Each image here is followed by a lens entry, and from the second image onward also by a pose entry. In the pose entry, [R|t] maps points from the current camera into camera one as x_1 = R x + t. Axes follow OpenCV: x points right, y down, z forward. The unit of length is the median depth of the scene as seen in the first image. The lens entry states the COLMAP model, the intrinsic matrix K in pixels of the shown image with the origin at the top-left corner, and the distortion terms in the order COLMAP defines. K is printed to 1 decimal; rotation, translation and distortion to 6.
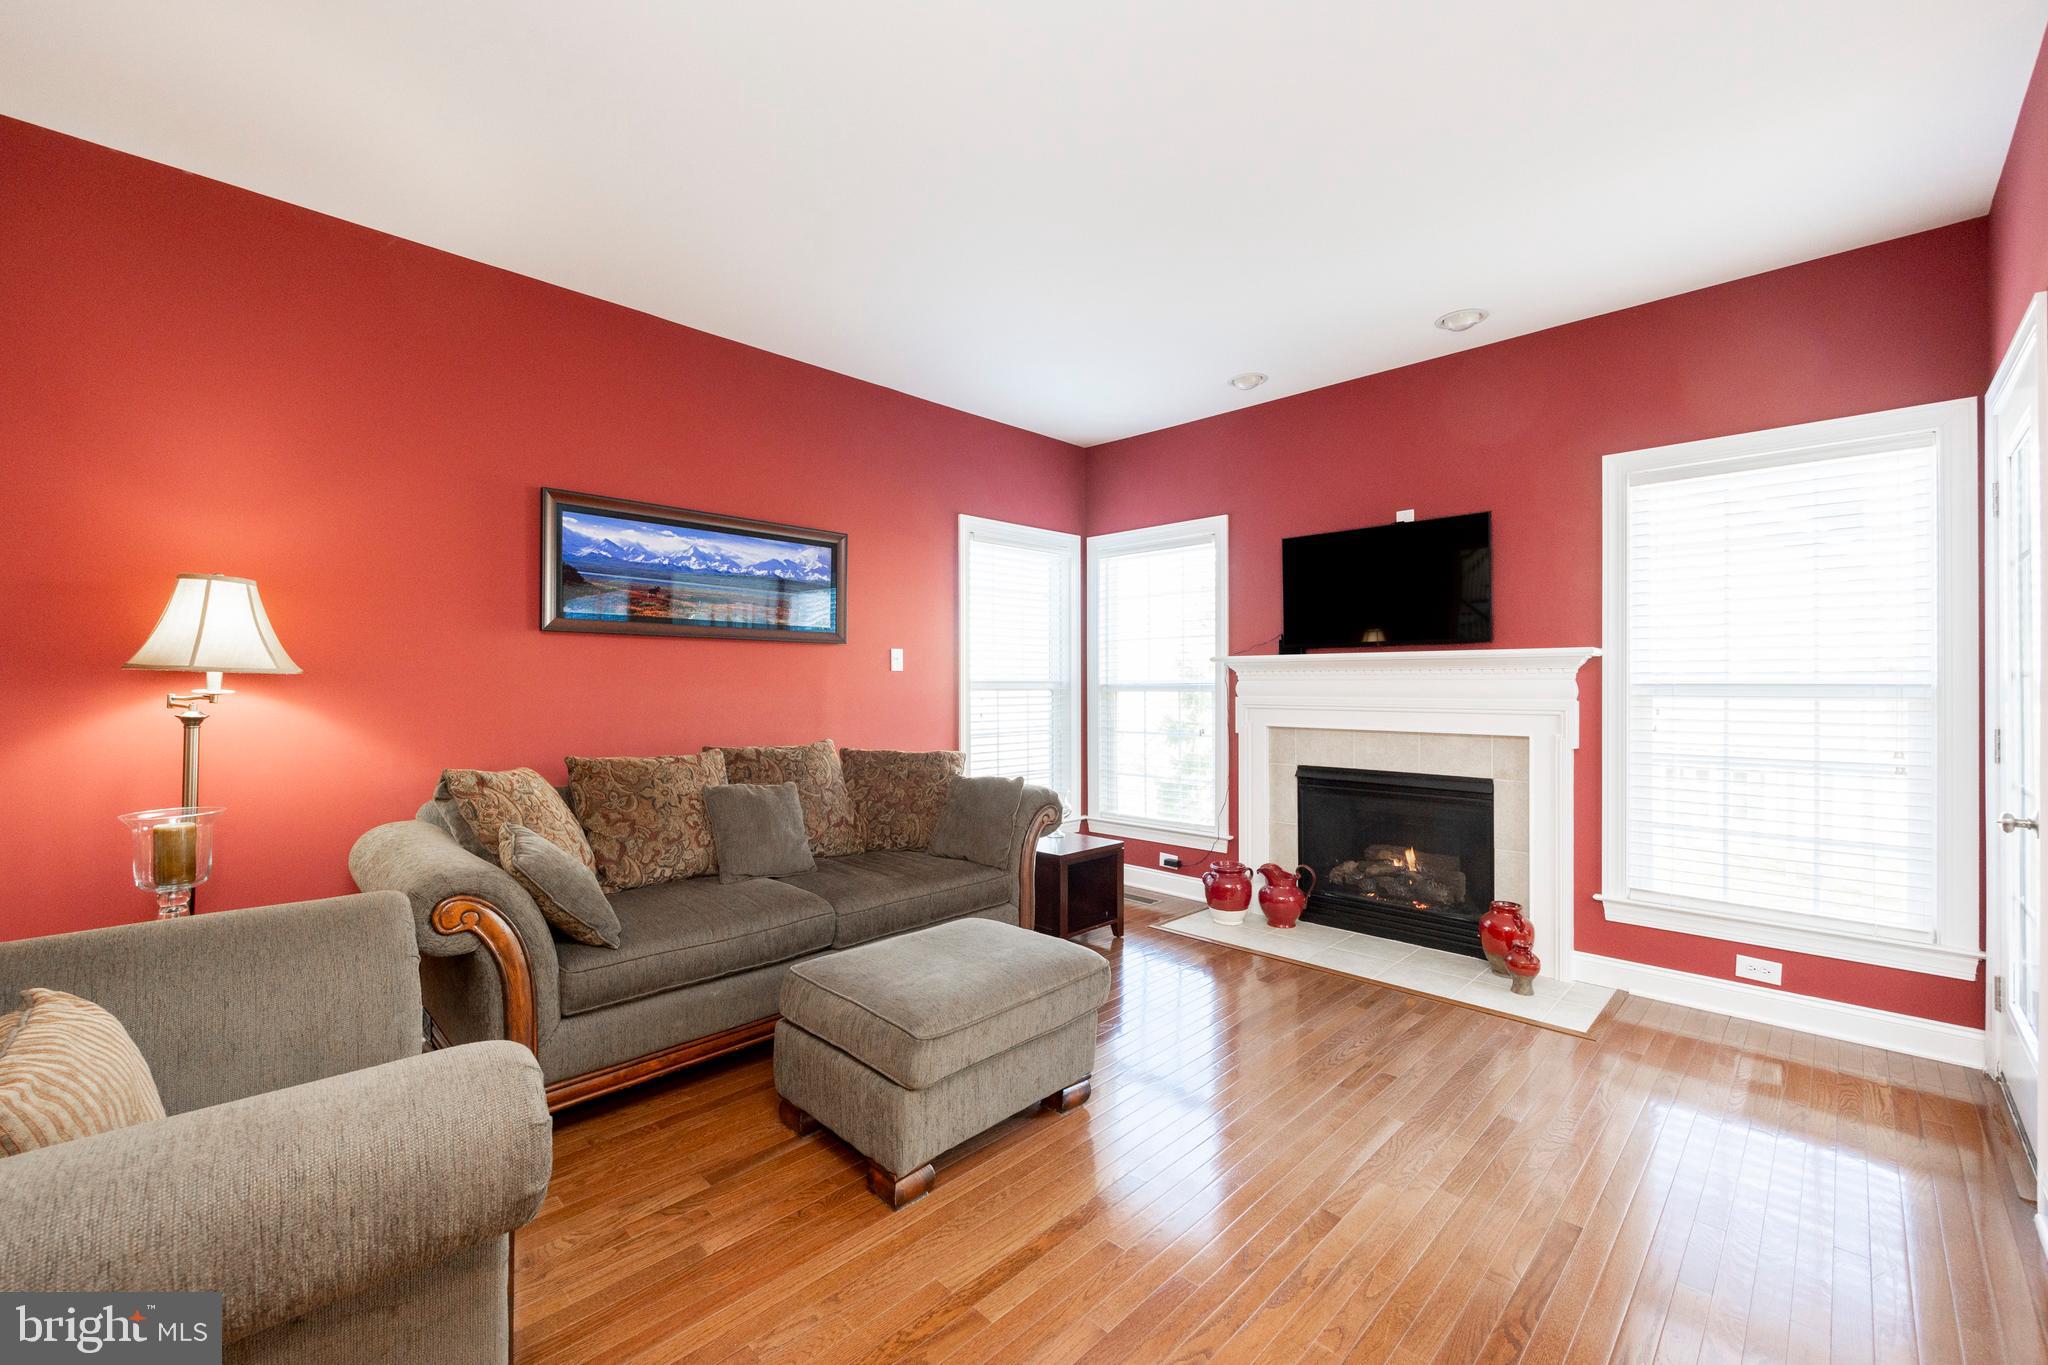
lens RADIAL K [[825.7, 0, 1017.8], [0, 825.7, 677.0], [0, 0, 1]] dist [-0.001615, -0.000126]
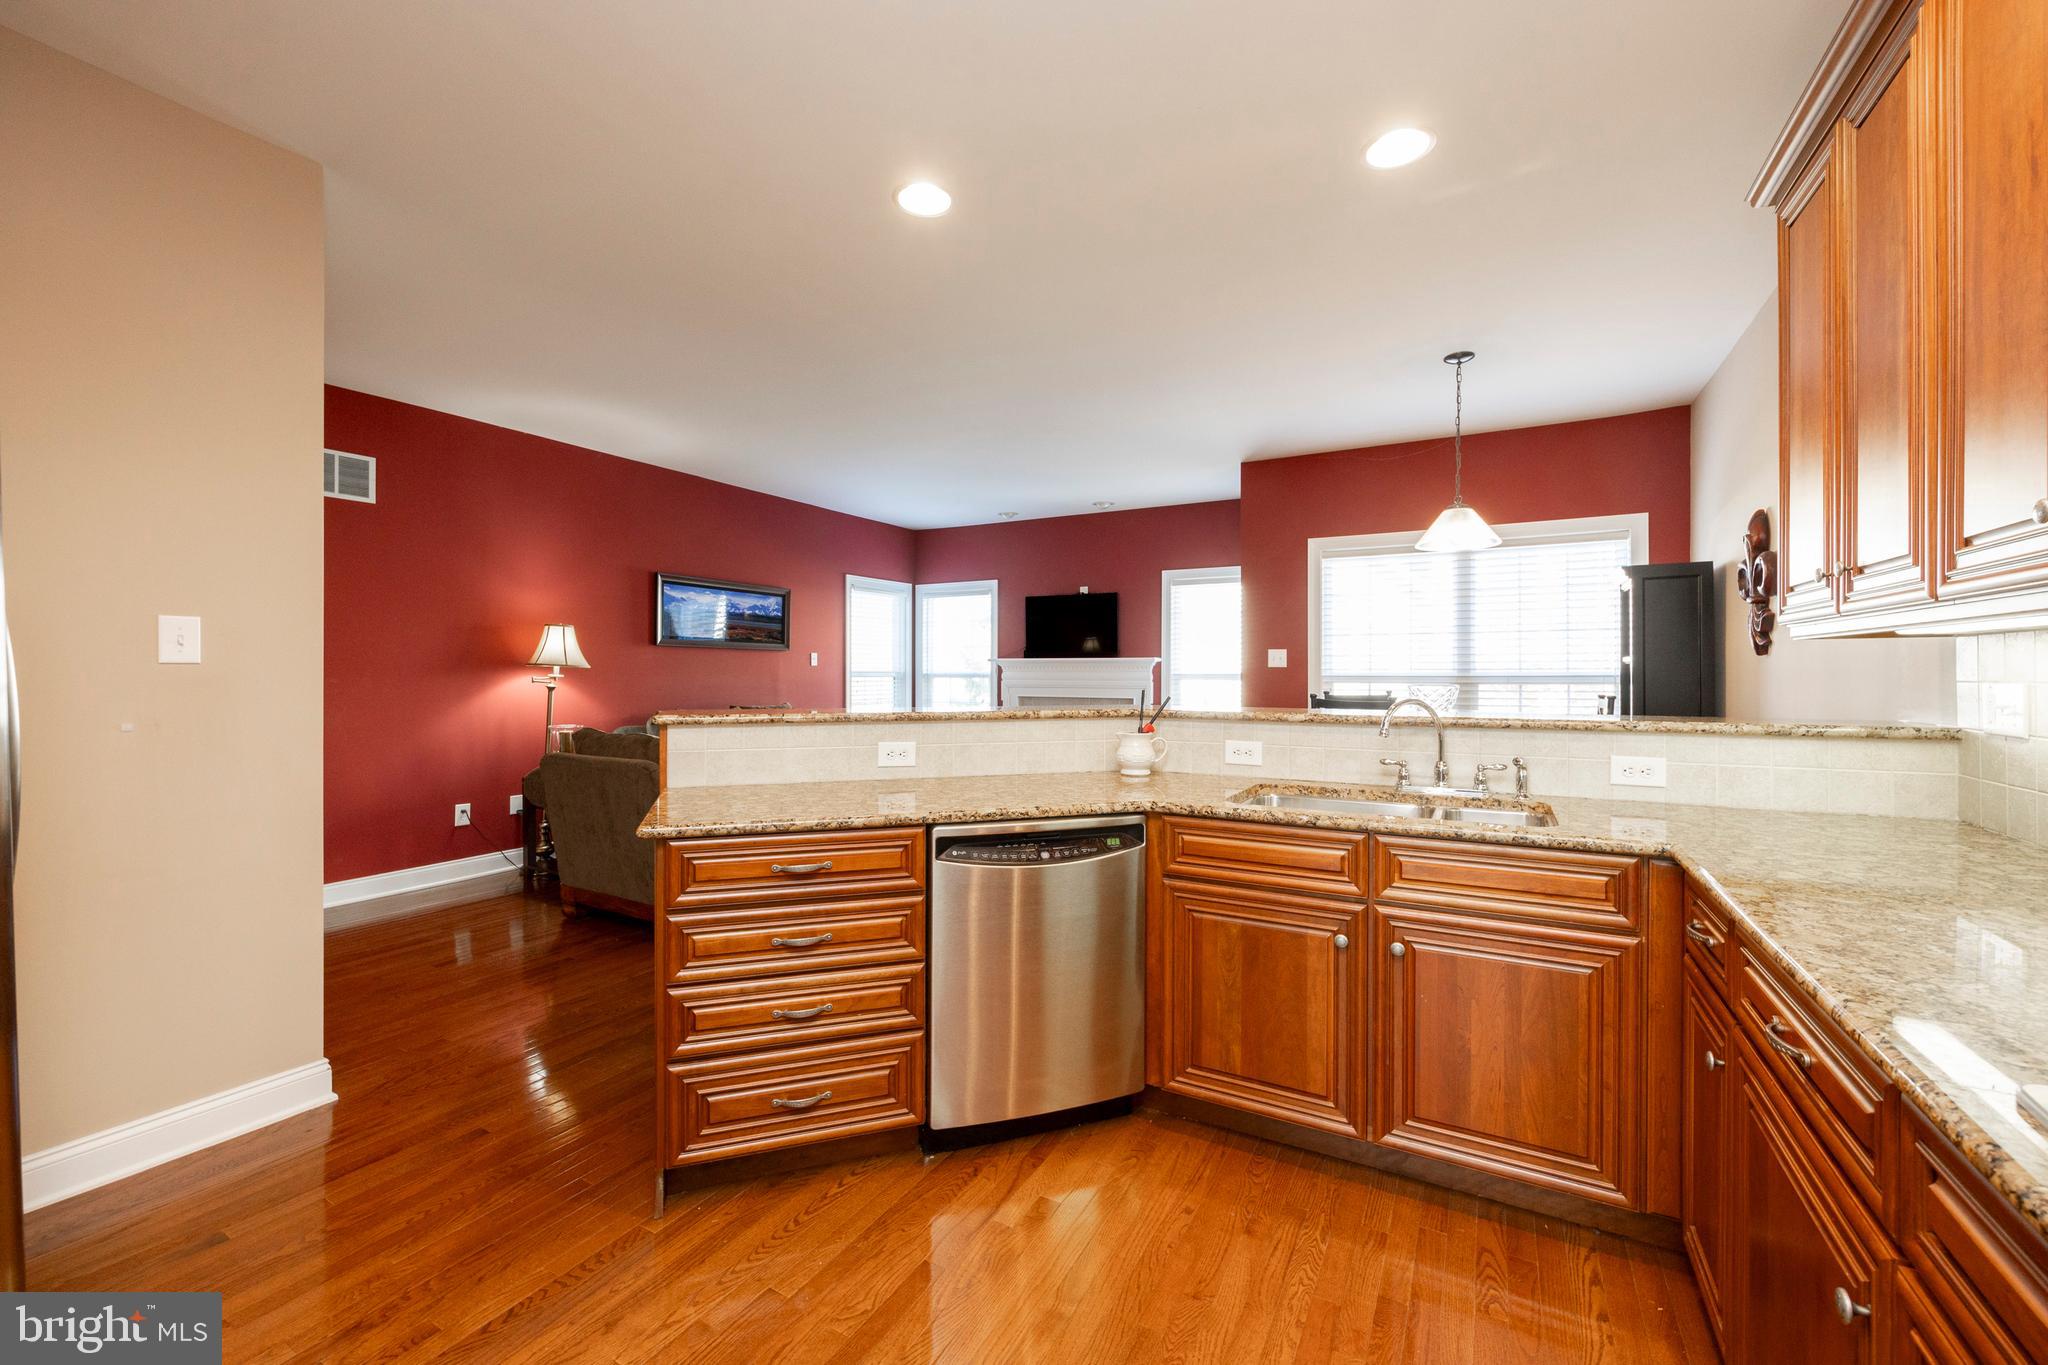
lens RADIAL K [[825.7, 0, 1017.8], [0, 825.7, 677.0], [0, 0, 1]] dist [-0.001615, -0.000126]
pose [[0.964369, 0.003767, 0.264535, -0.210837], [-0.007466, 0.999888, 0.012979, -0.009815], [-0.264457, -0.014492, 0.964289, -0.882874]]
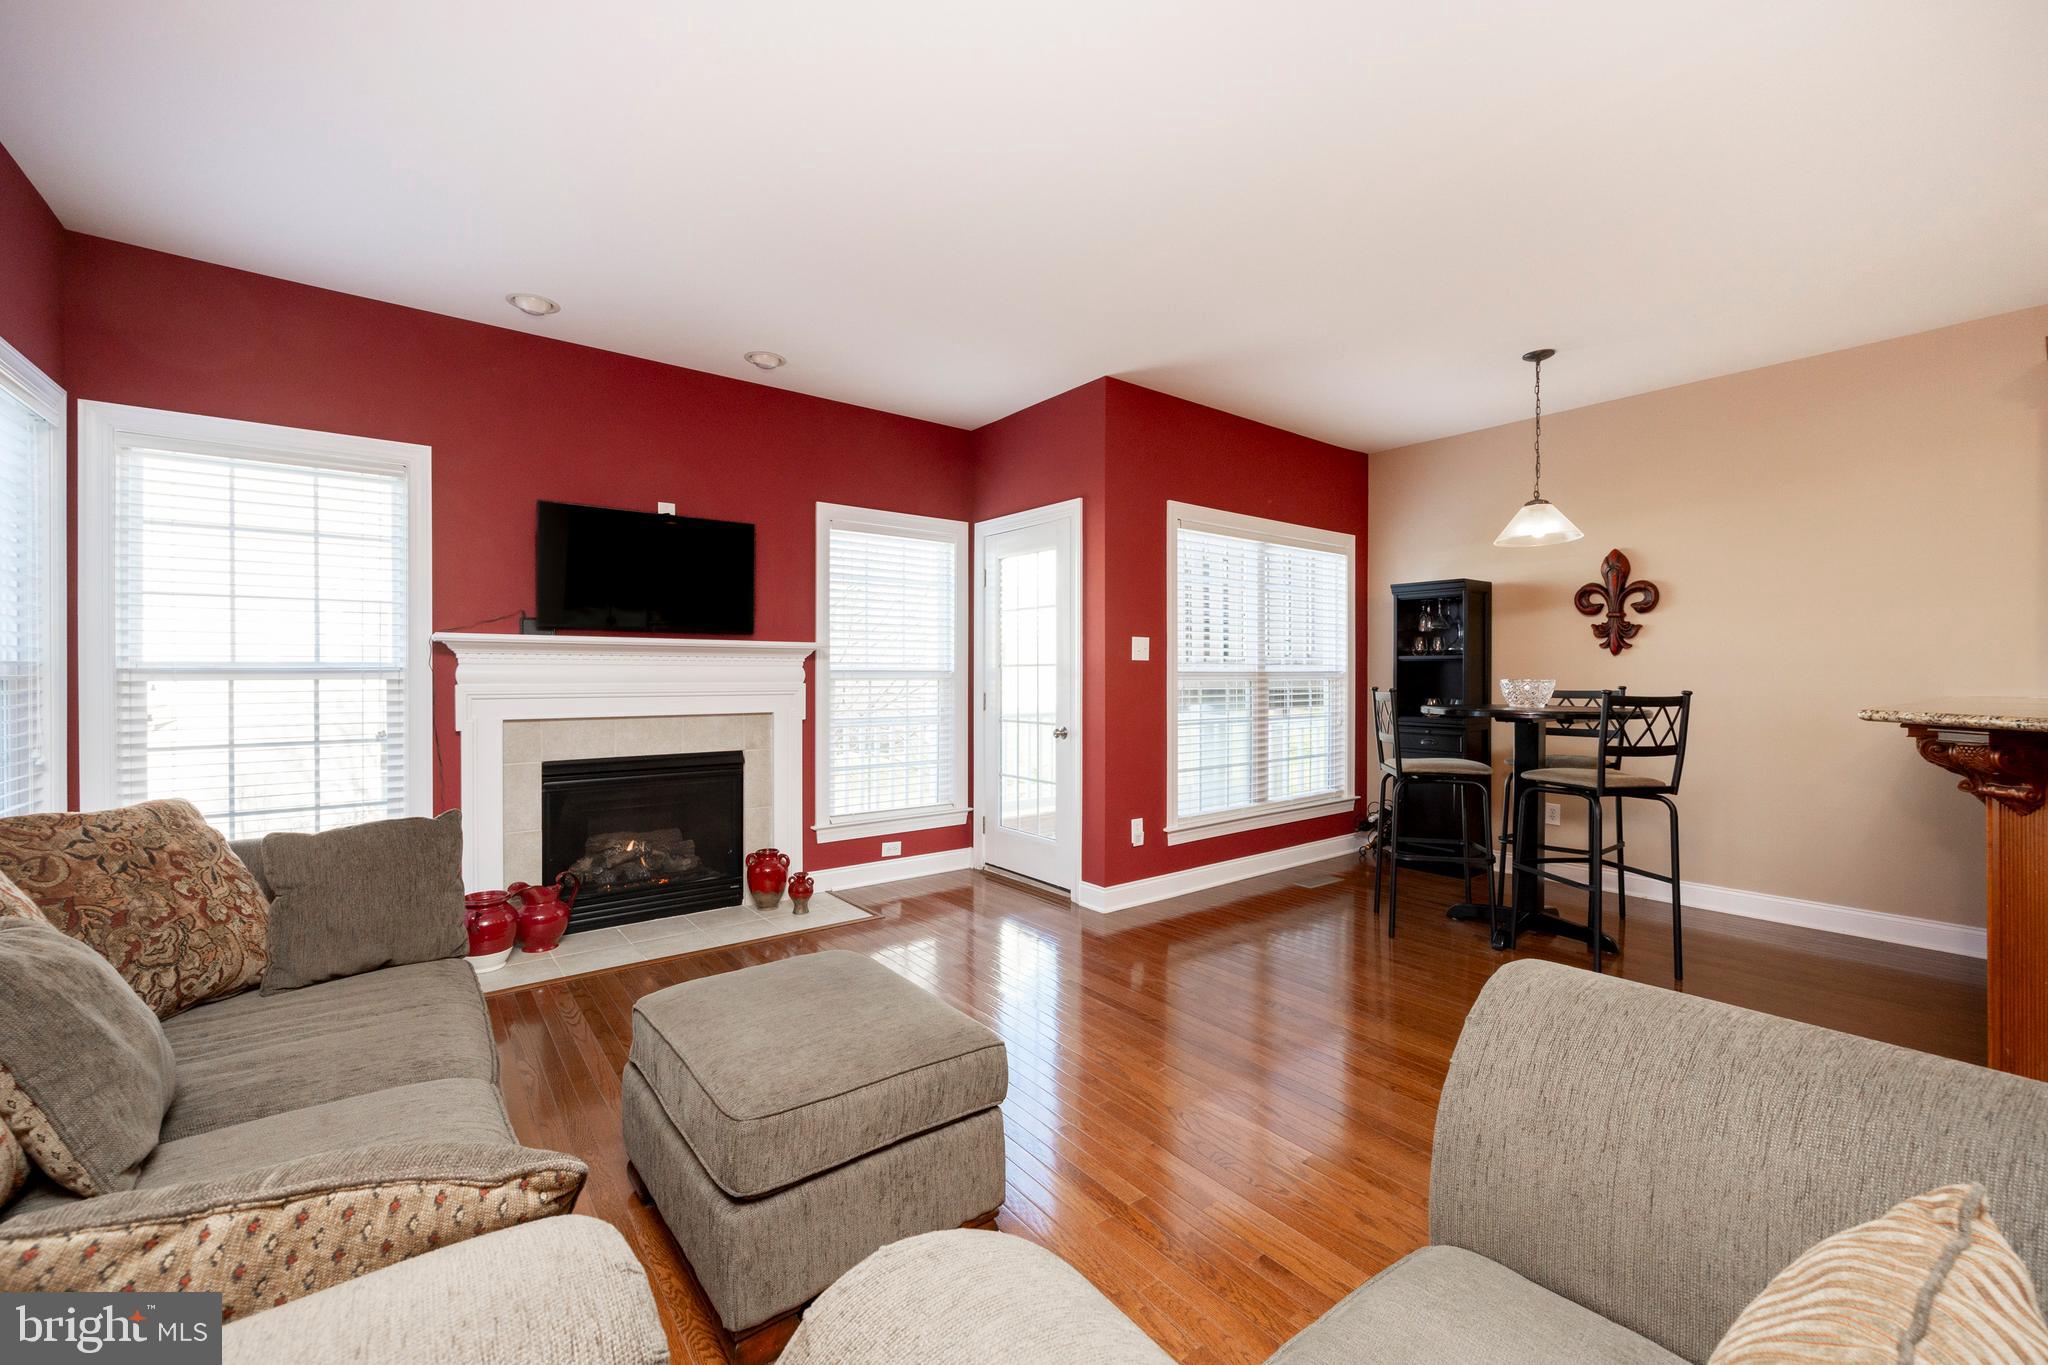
lens RADIAL K [[825.7, 0, 1017.8], [0, 825.7, 677.0], [0, 0, 1]] dist [-0.001615, -0.000126]
pose [[0.126814, -0.005136, 0.991913, -0.509111], [-0.012977, 0.999892, 0.006836, 0.004756], [-0.991842, -0.013739, 0.126734, 0.428988]]
